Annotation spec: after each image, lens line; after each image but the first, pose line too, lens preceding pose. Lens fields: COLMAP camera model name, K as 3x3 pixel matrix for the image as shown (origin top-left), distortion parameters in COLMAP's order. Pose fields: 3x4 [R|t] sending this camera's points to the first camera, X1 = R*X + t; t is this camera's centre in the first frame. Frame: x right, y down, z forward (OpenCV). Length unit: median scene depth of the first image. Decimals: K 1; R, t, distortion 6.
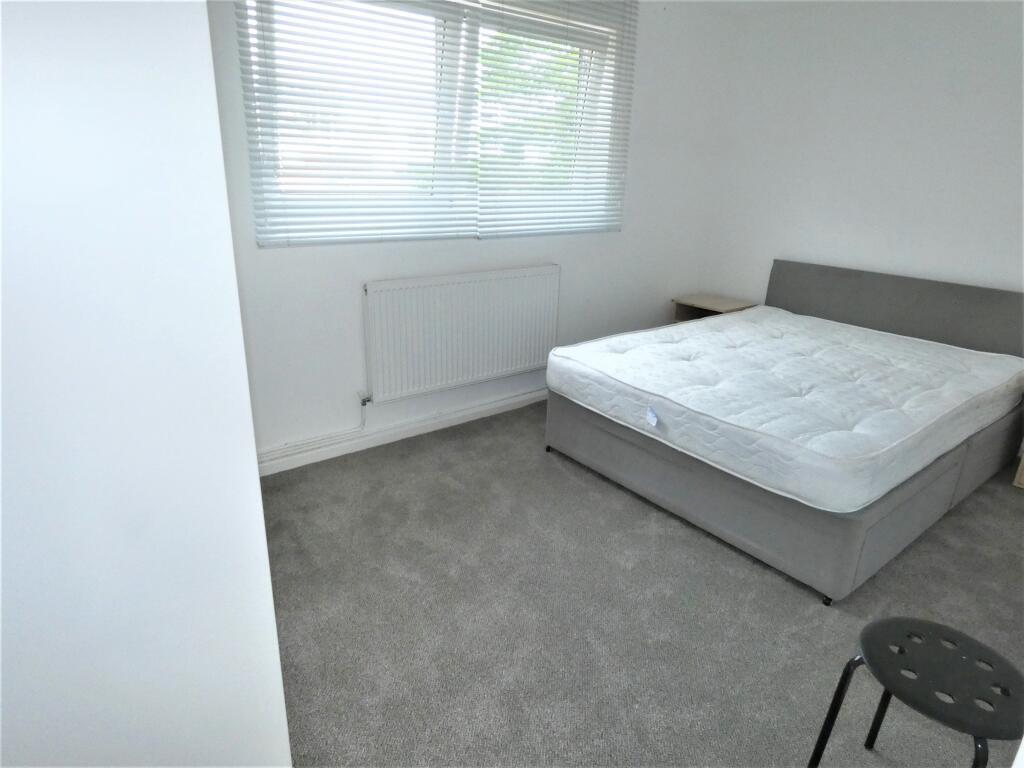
lens RADIAL K [[605.2, 0, 507.5], [0, 605.2, 383.3], [0, 0, 1]] dist [-0.014810, -0.001848]
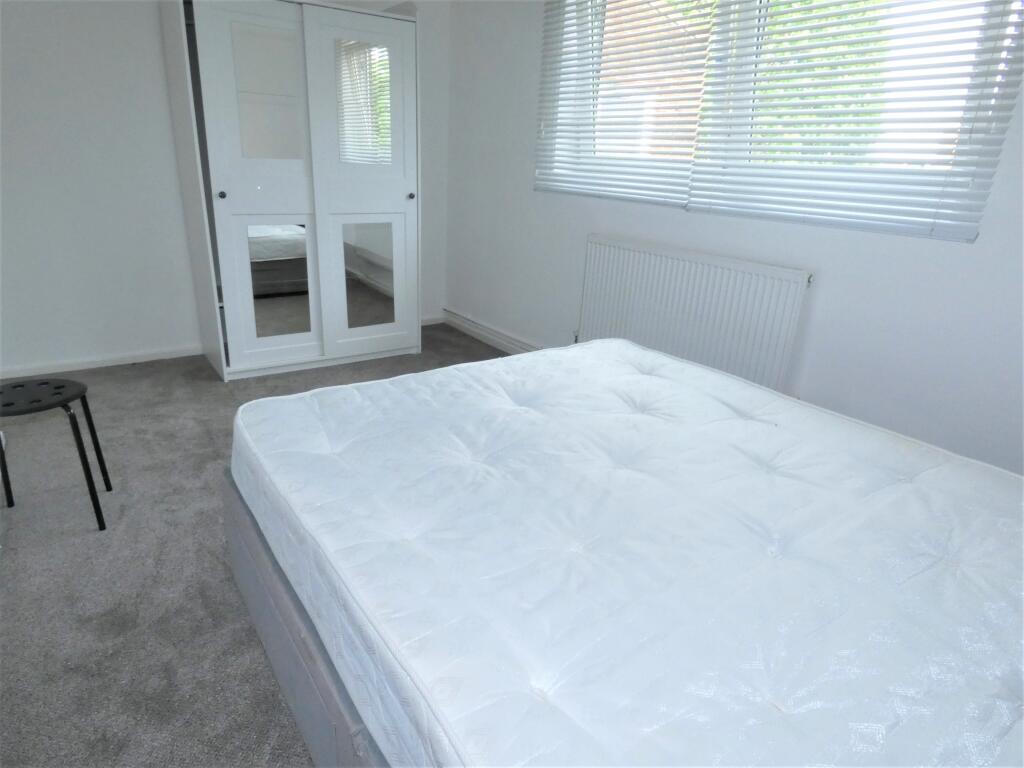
lens RADIAL K [[621.1, 0, 512.0], [0, 621.1, 384.0], [0, 0, 1]] dist [0.000026, -0.000228]
pose [[-0.043826, 0.331112, -0.942573, 1.012537], [-0.347171, 0.879633, 0.325143, -0.254339], [0.936777, 0.341484, 0.076402, 0.899198]]
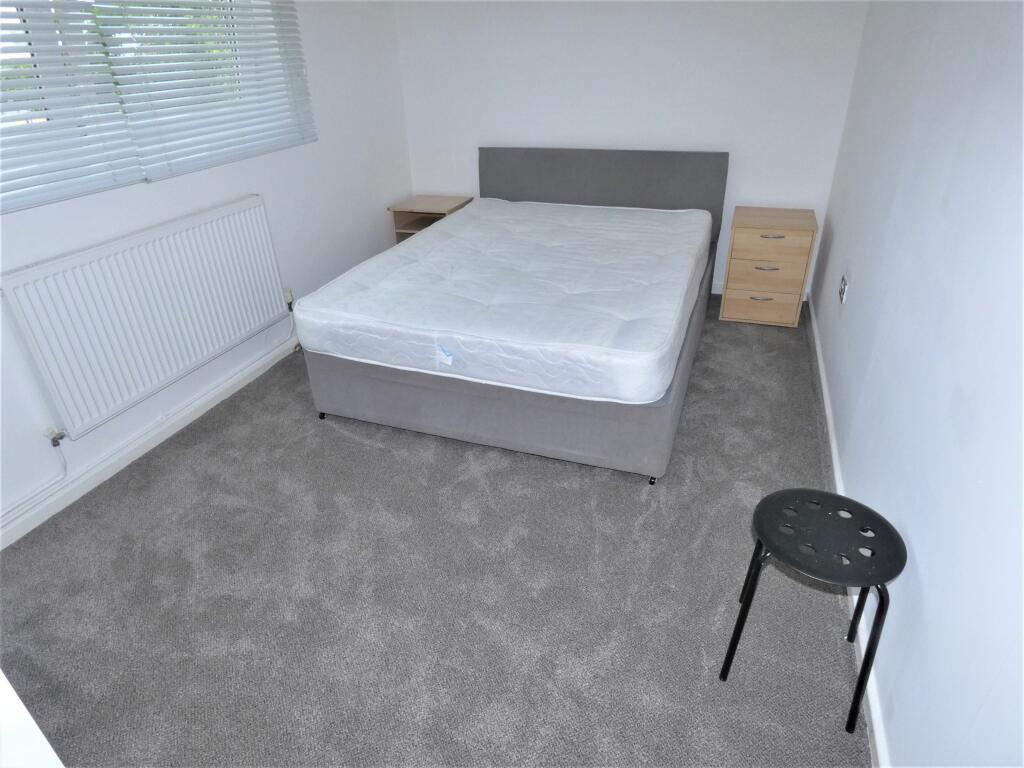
lens RADIAL K [[605.2, 0, 507.5], [0, 605.2, 383.3], [0, 0, 1]] dist [-0.014810, -0.001848]
pose [[0.846956, -0.303101, 0.436801, -0.079026], [0.225279, 0.948771, 0.221547, -0.074402], [-0.481576, -0.089238, 0.871850, 0.145840]]
